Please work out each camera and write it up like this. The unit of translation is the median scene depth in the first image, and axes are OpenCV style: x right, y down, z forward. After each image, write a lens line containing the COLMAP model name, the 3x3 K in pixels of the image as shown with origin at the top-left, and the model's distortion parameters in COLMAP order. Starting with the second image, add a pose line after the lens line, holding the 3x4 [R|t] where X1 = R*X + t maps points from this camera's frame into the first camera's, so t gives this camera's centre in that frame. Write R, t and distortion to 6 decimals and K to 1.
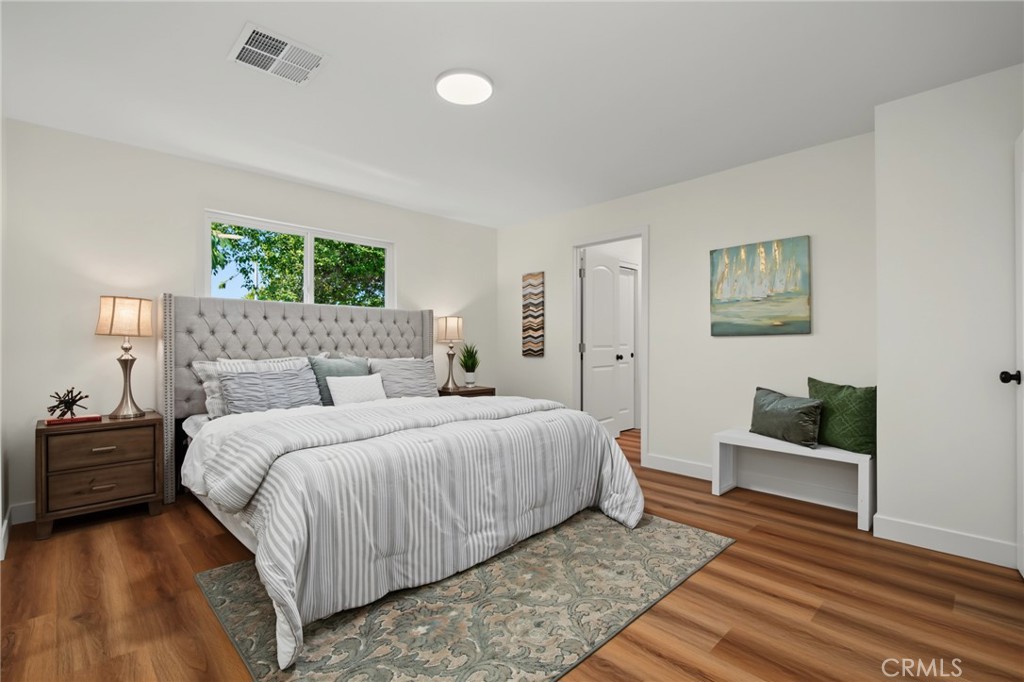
lens RADIAL K [[478.8, 0, 510.2], [0, 478.8, 341.5], [0, 0, 1]] dist [0.002209, -0.001433]
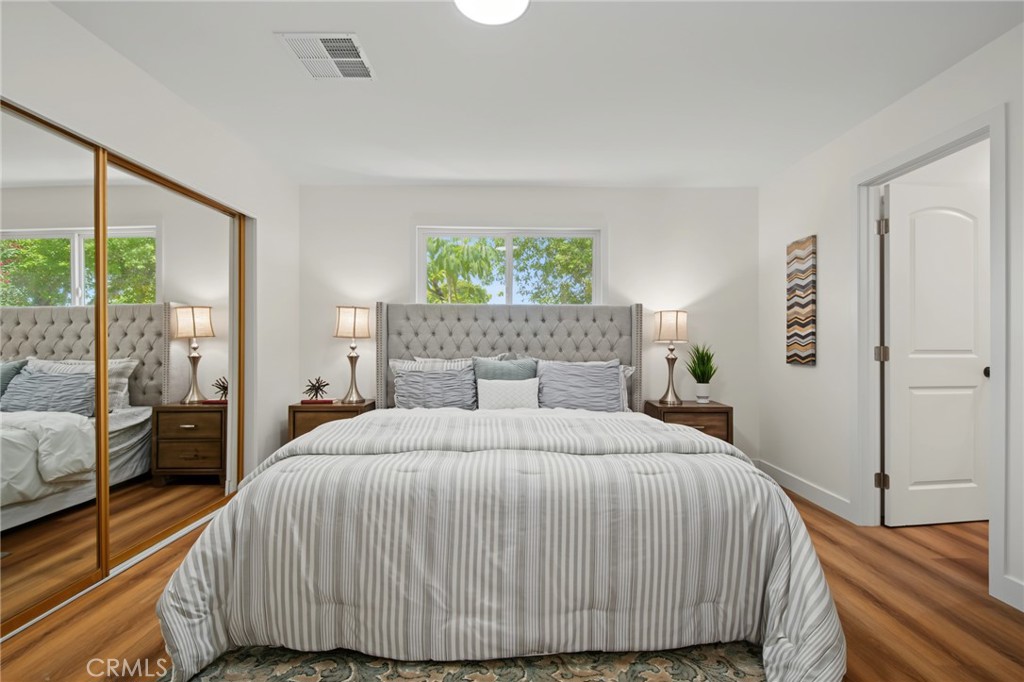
lens RADIAL K [[462.5, 0, 508.6], [0, 462.5, 339.2], [0, 0, 1]] dist [0.003728, -0.003124]
pose [[0.716721, -0.004198, -0.697347, 0.325695], [-0.000963, 0.999975, -0.007010, 0.000481], [0.697359, 0.005696, 0.716699, 0.403591]]
